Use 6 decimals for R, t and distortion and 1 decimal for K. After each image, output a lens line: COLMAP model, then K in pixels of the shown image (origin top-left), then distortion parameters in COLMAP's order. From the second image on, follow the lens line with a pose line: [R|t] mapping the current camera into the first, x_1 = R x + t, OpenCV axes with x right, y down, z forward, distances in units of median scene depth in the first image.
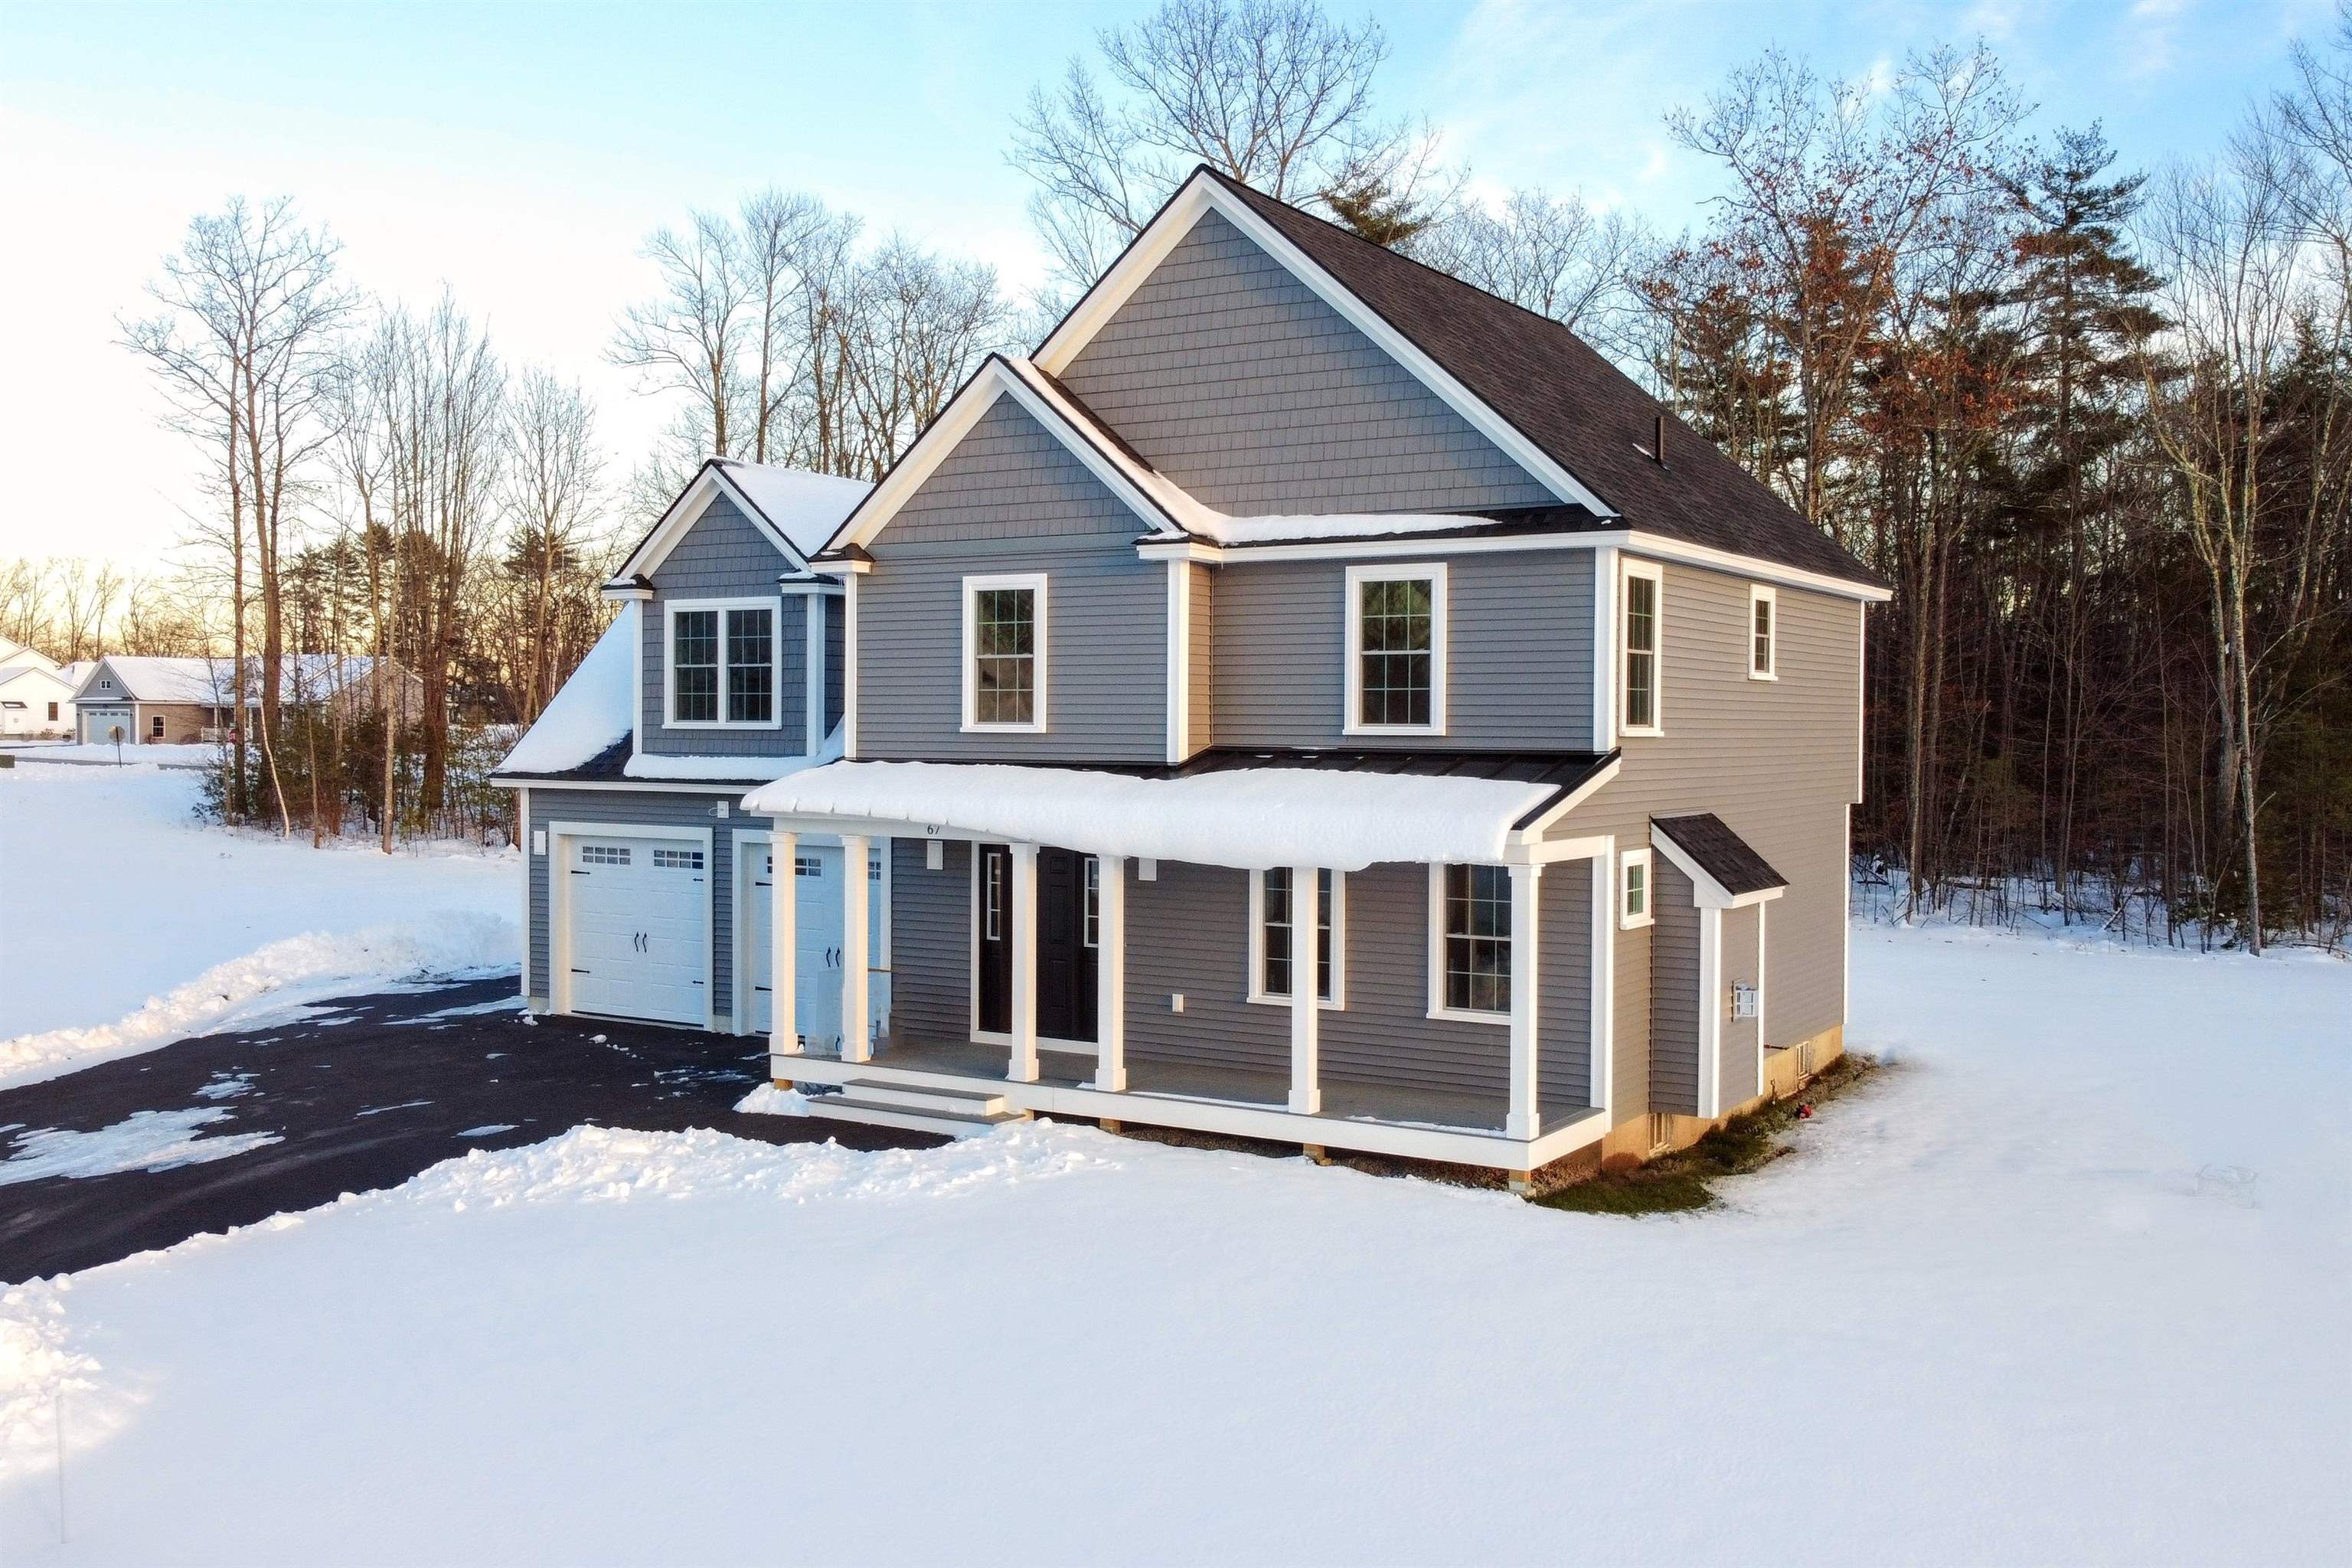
lens RADIAL K [[2119.2, 0, 1207.2], [0, 2119.2, 781.0], [0, 0, 1]] dist [0.012323, -0.027389]
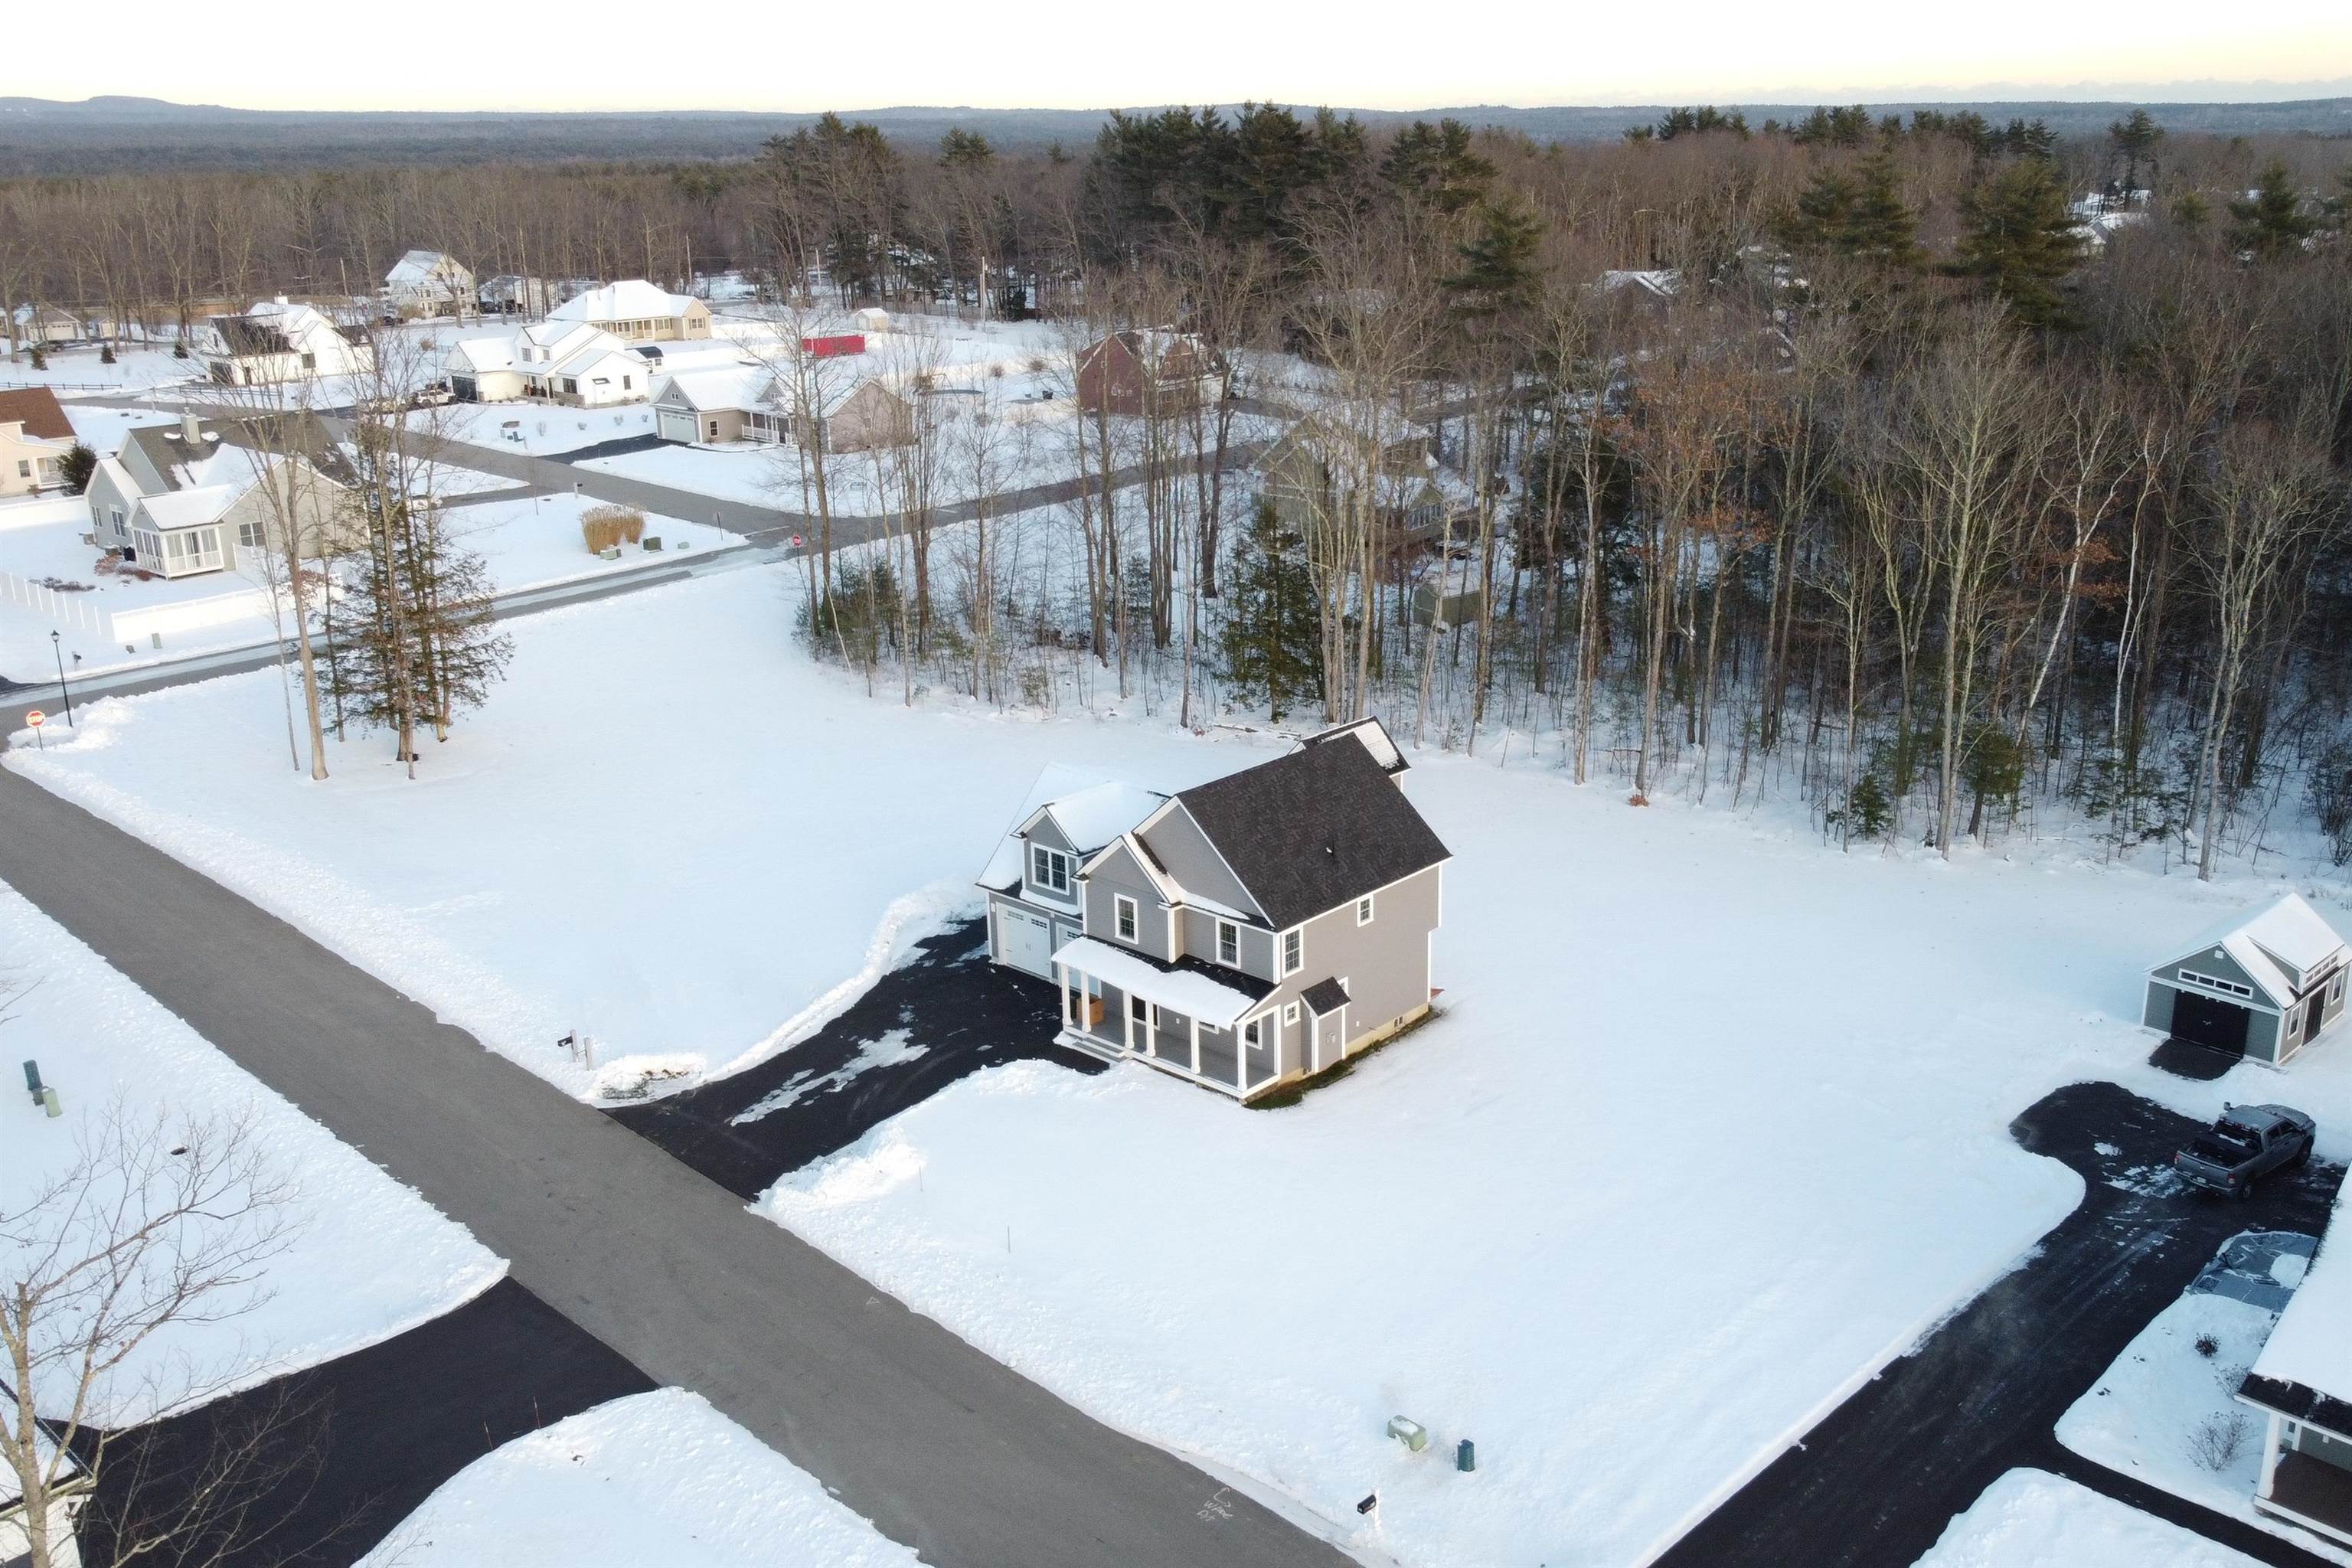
lens RADIAL K [[2118.8, 0, 1281.8], [0, 2118.8, 806.4], [0, 0, 1]] dist [0.010521, 0.000000]
pose [[0.986319, 0.040658, -0.159754, 0.567831], [0.007085, 0.957757, 0.287492, -1.002636], [0.164694, -0.284690, 0.944366, -1.741693]]
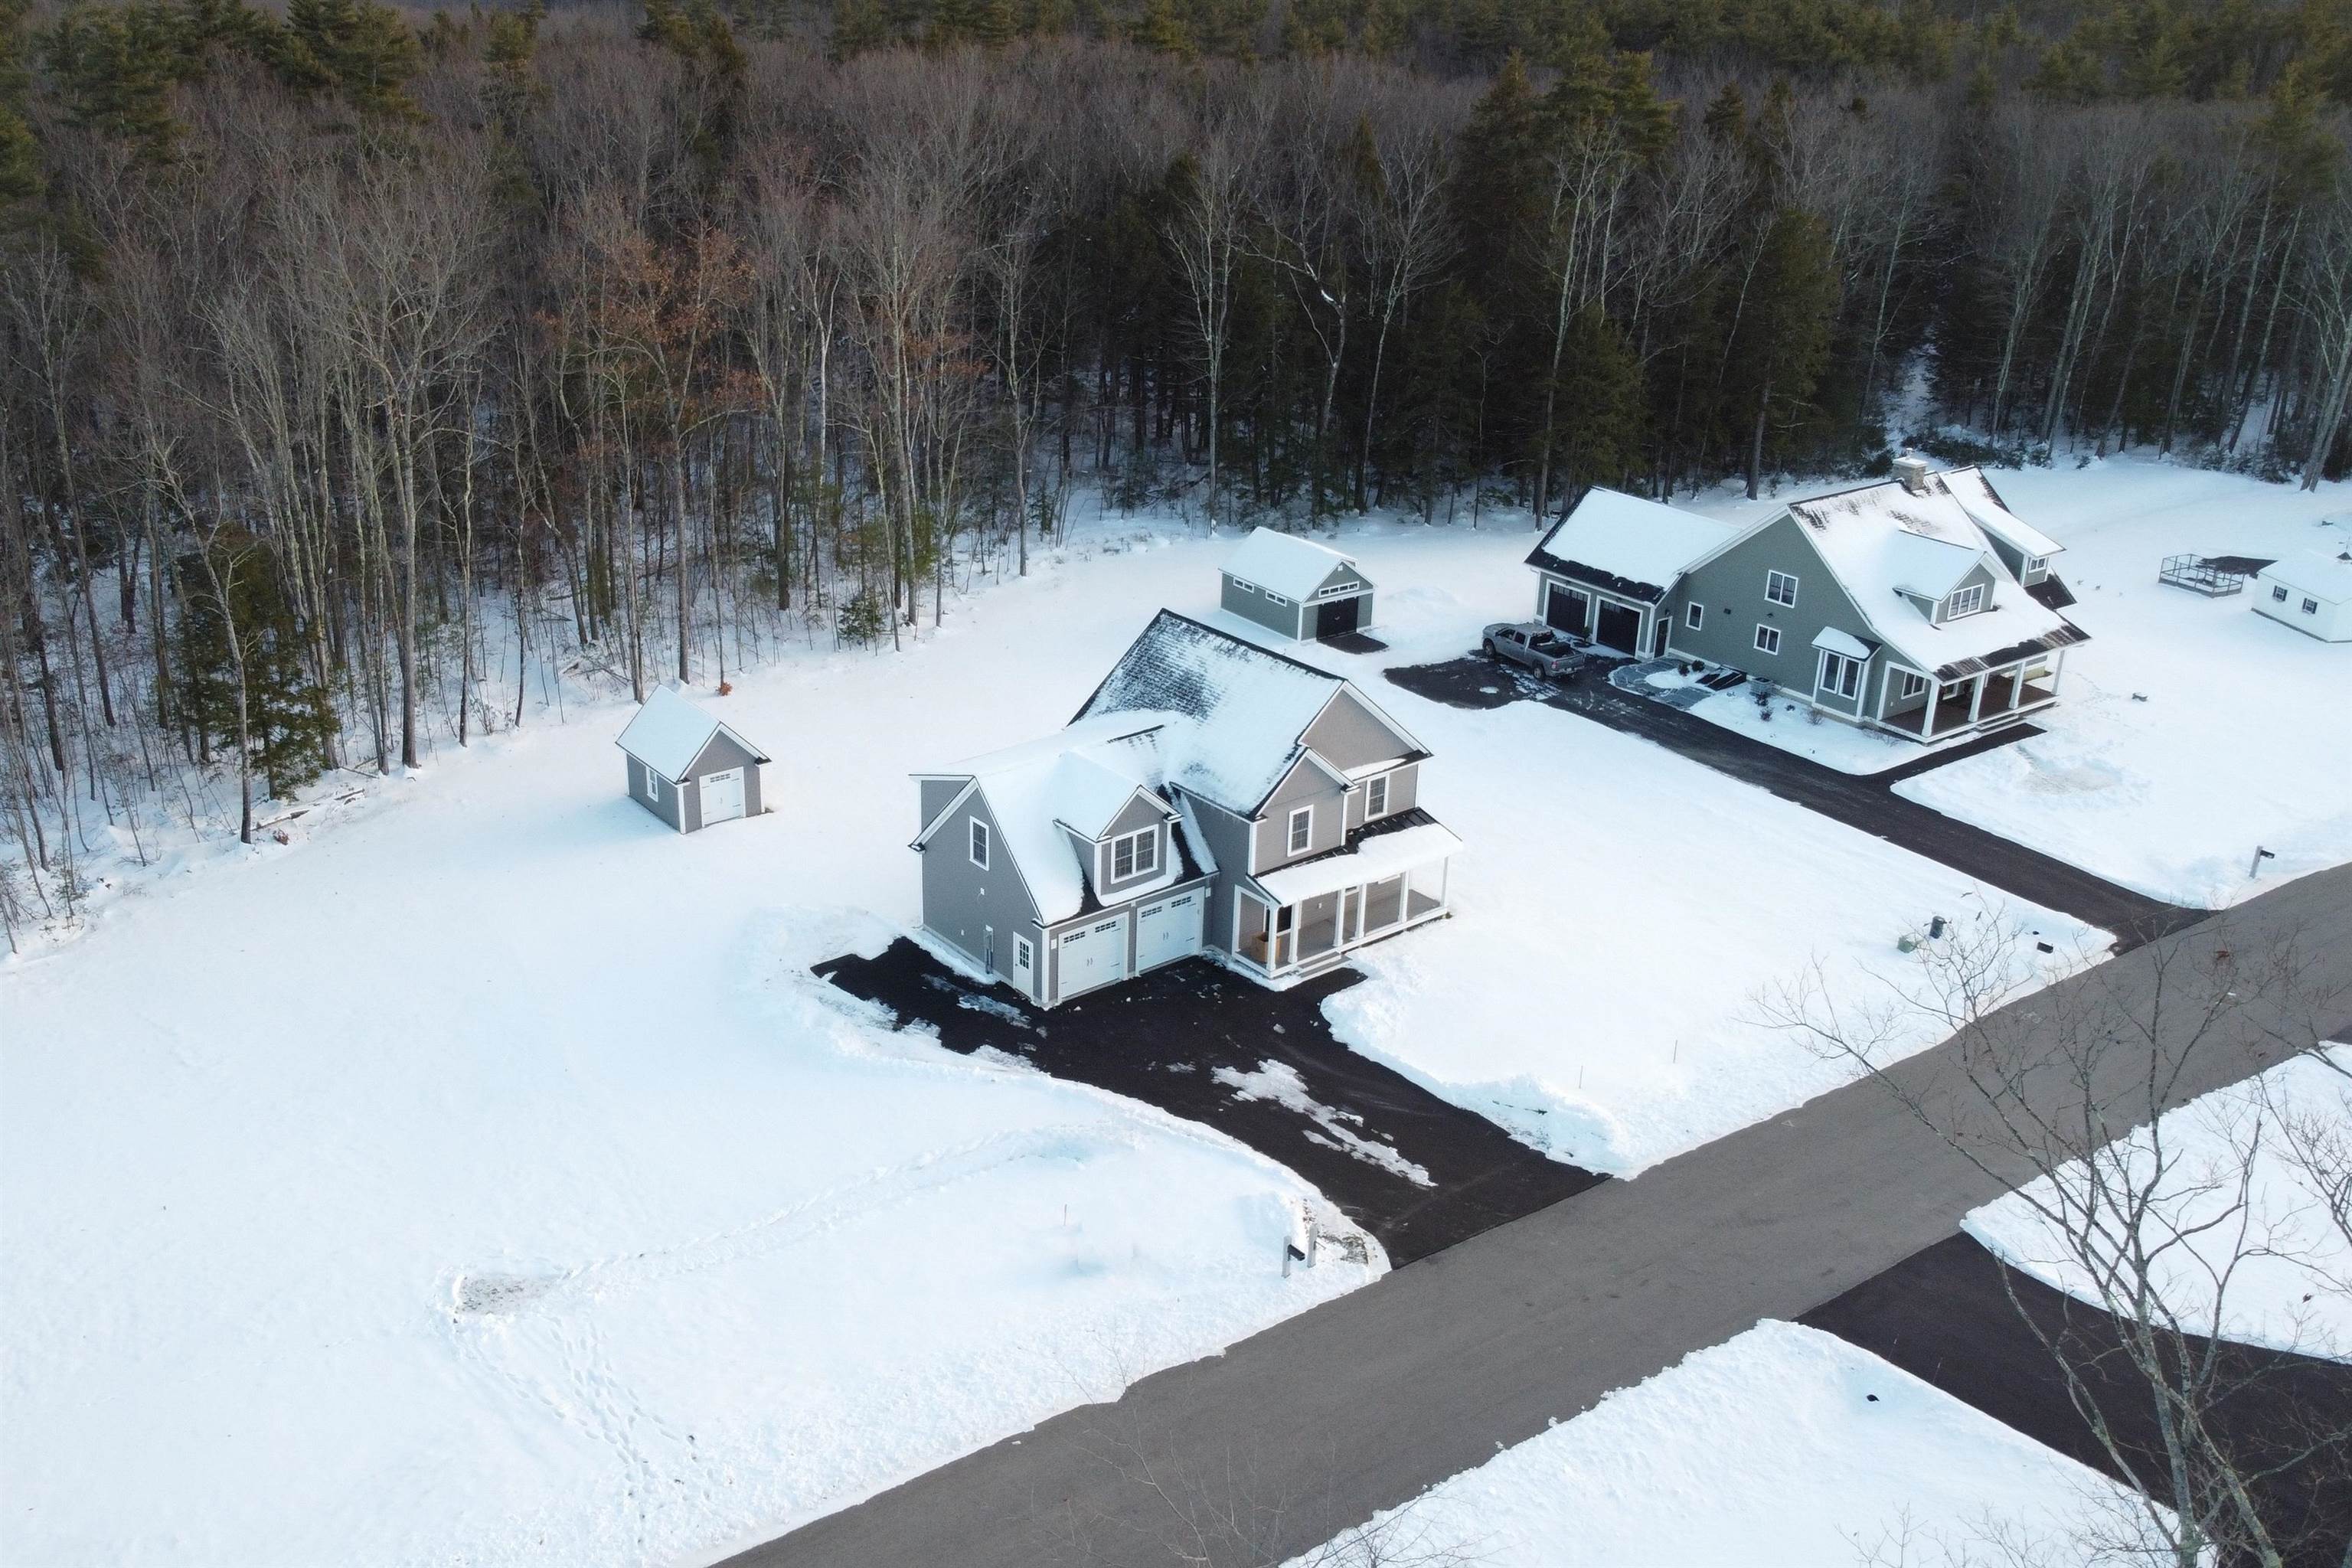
lens RADIAL K [[2119.2, 0, 1013.1], [0, 2119.2, 760.7], [0, 0, 1]] dist [0.012323, -0.027389]
pose [[0.391438, -0.351597, 0.850386, -2.529555], [0.027791, 0.928222, 0.370986, -1.163220], [-0.919785, -0.121585, 0.373112, 0.173547]]
